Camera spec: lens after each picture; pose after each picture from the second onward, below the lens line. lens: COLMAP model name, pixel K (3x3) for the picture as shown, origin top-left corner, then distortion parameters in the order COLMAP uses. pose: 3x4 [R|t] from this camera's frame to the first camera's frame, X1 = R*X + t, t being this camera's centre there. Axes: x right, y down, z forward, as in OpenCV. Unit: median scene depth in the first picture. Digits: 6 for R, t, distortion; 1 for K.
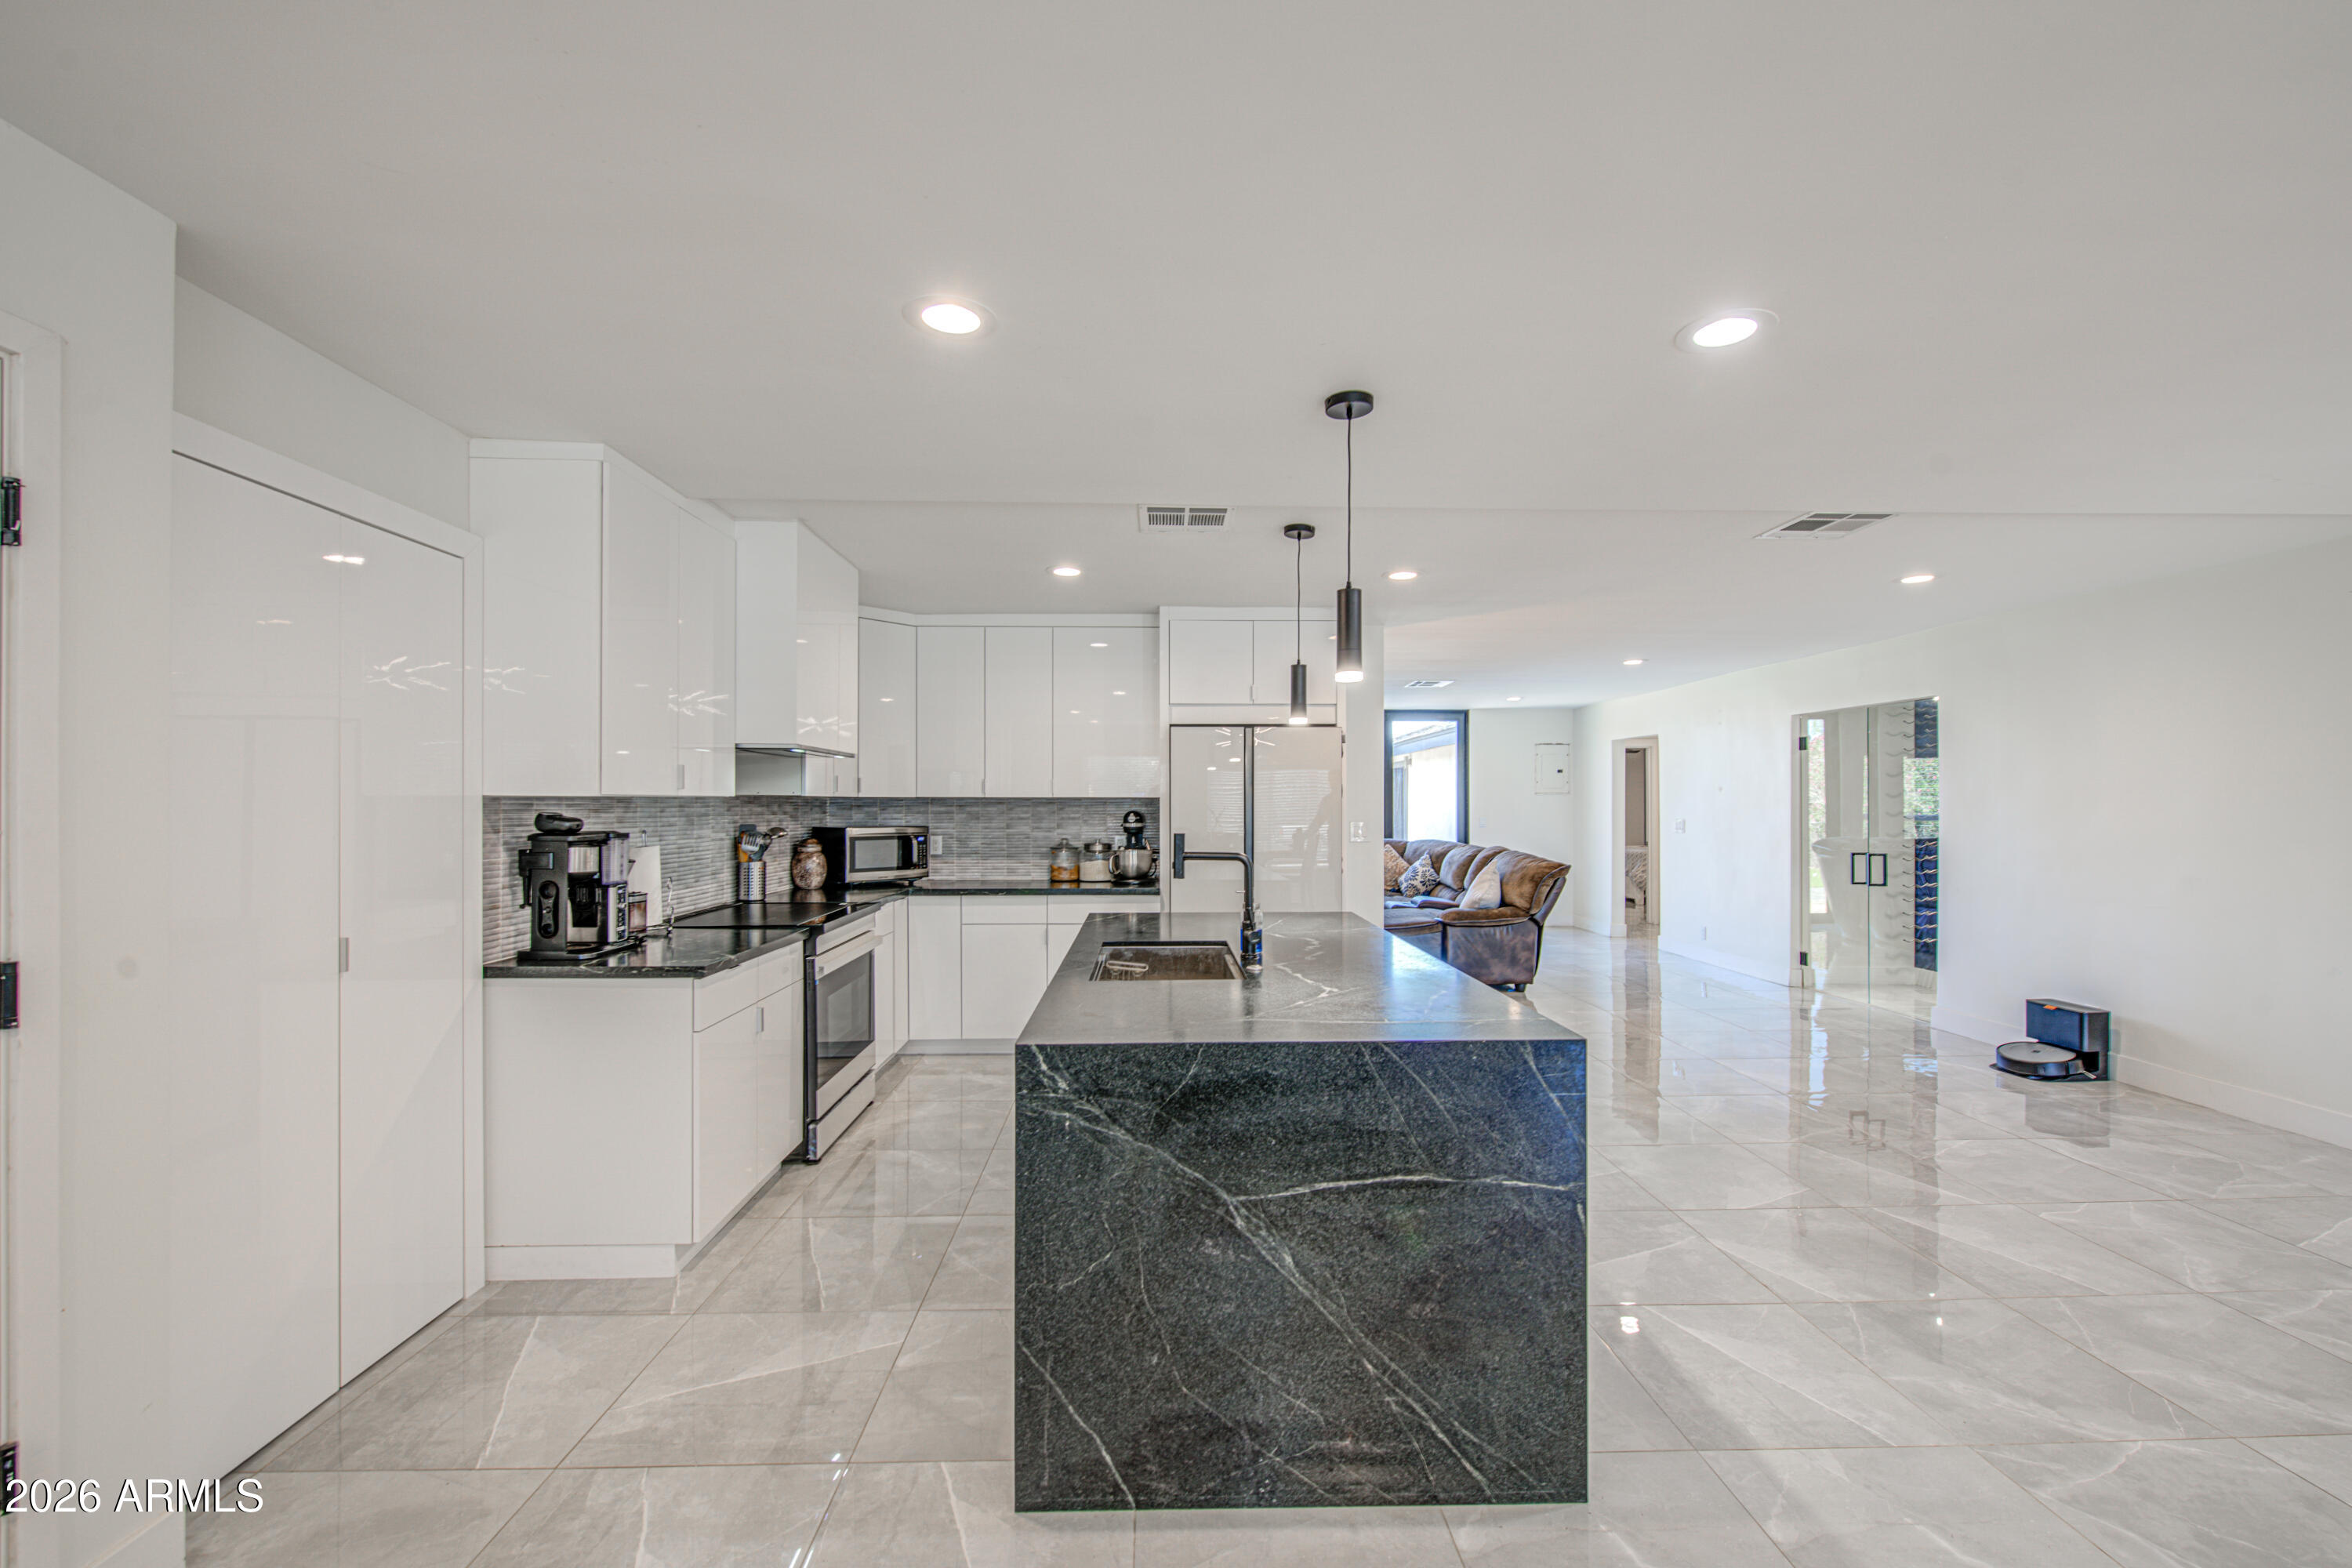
lens RADIAL K [[957.5, 0, 1183.6], [0, 957.5, 799.5], [0, 0, 1]] dist [-0.000477, -0.001164]
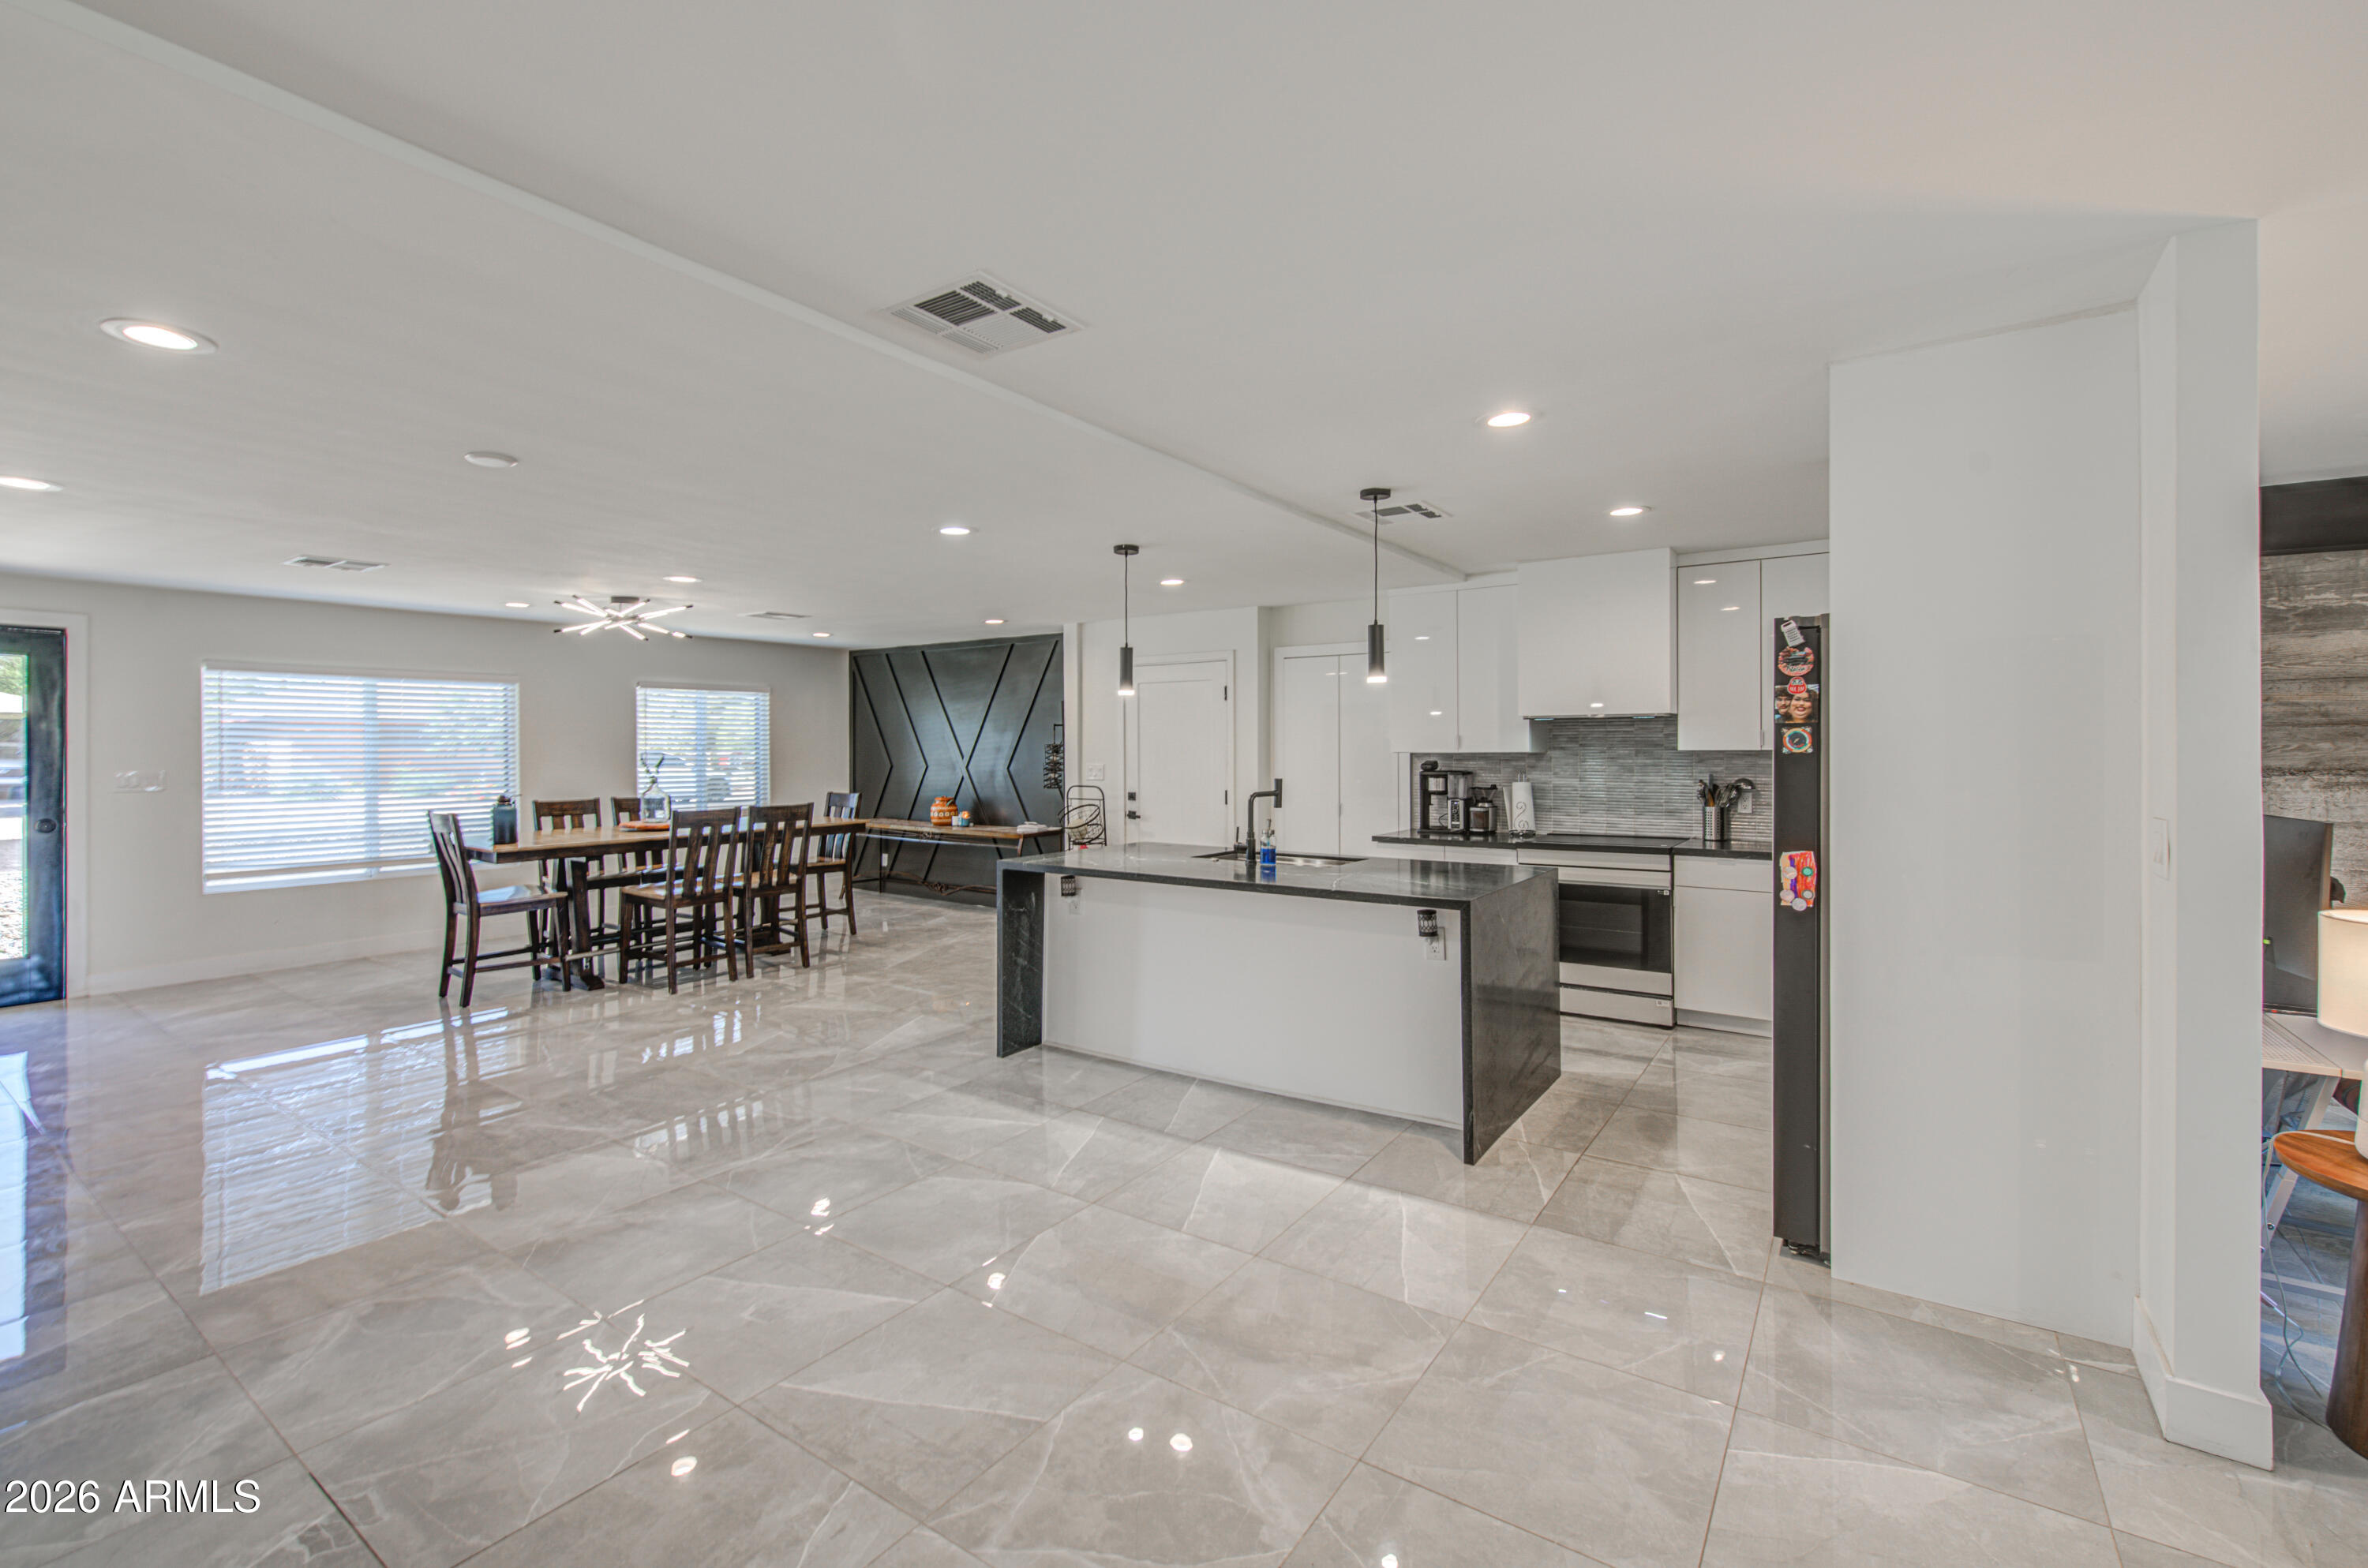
lens RADIAL K [[1002.0, 0, 1189.6], [0, 1002.0, 753.9], [0, 0, 1]] dist [-0.000258, -0.001438]
pose [[-0.592181, 0.006301, -0.805780, 0.905757], [0.007168, 0.999971, 0.002551, -0.006368], [0.805773, -0.004265, -0.592210, 1.213599]]
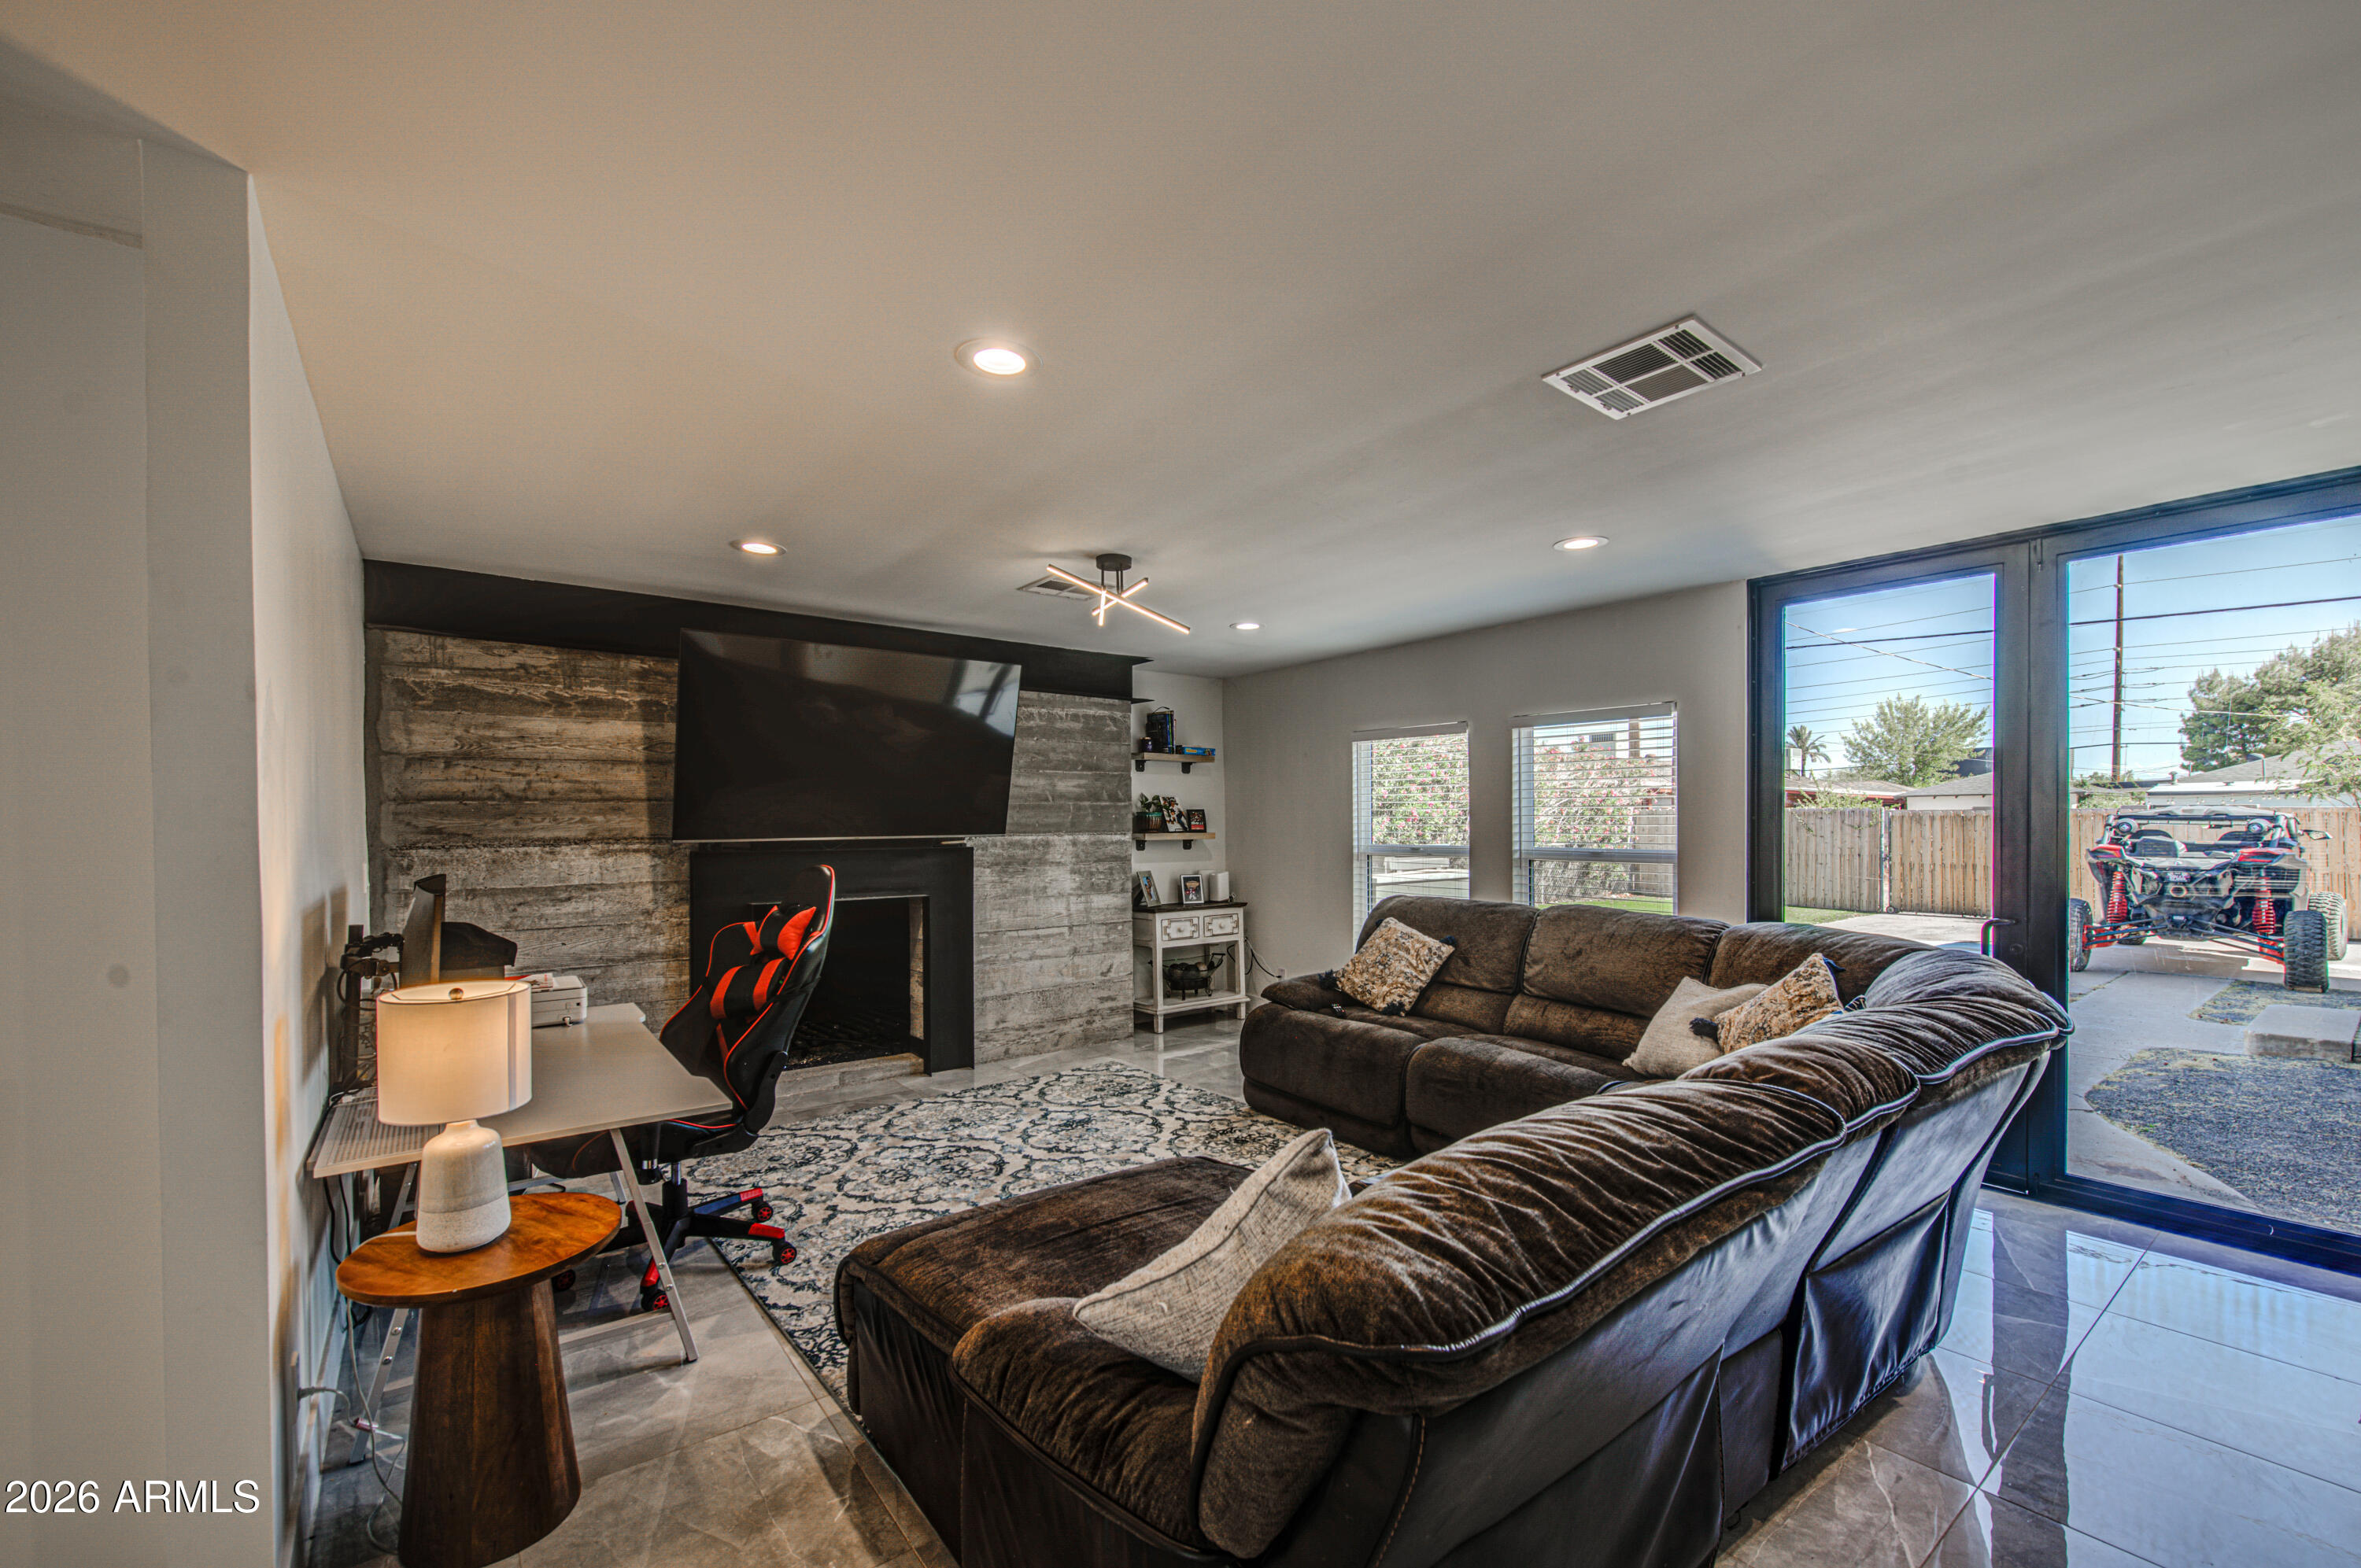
lens RADIAL K [[966.0, 0, 1188.6], [0, 966.0, 828.6], [0, 0, 1]] dist [-0.001600, -0.000720]
pose [[0.592003, 0.003902, -0.805926, 0.752645], [0.009059, 0.999893, 0.011496, 0.000195], [0.805884, -0.014106, 0.591905, 1.399751]]
